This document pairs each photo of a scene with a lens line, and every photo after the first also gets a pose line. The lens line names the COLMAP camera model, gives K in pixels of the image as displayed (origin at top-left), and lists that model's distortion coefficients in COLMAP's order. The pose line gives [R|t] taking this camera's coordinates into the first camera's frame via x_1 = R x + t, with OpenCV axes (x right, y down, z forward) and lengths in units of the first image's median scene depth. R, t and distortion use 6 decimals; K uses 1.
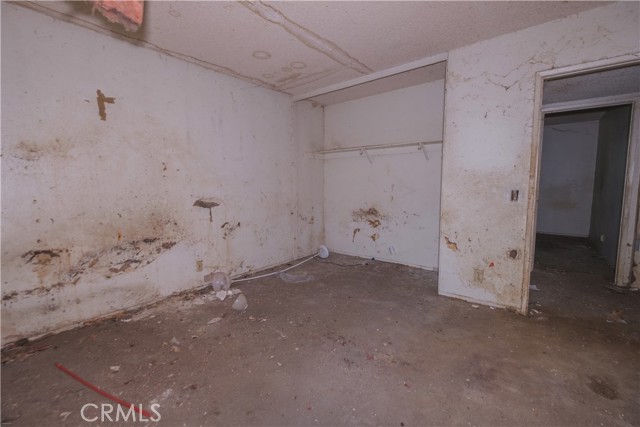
lens RADIAL K [[280.7, 0, 314.9], [0, 280.7, 210.4], [0, 0, 1]] dist [-0.001219, -0.000768]
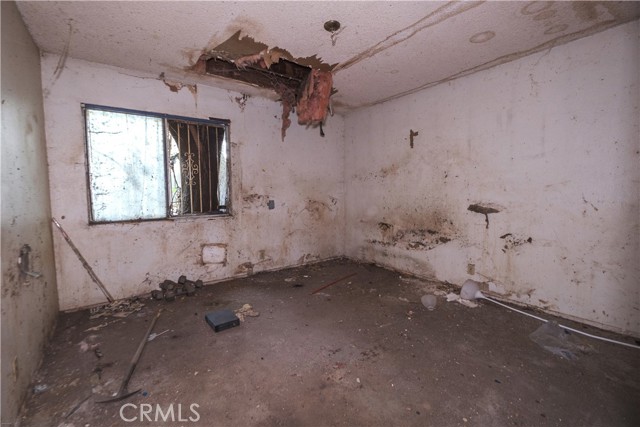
lens RADIAL K [[280.7, 0, 314.9], [0, 280.7, 210.4], [0, 0, 1]] dist [-0.001219, -0.000768]
pose [[-0.242908, 0.077931, -0.966914, 0.772361], [-0.080408, 0.991720, 0.100131, -0.077198], [0.966711, 0.102070, -0.234630, 0.743197]]
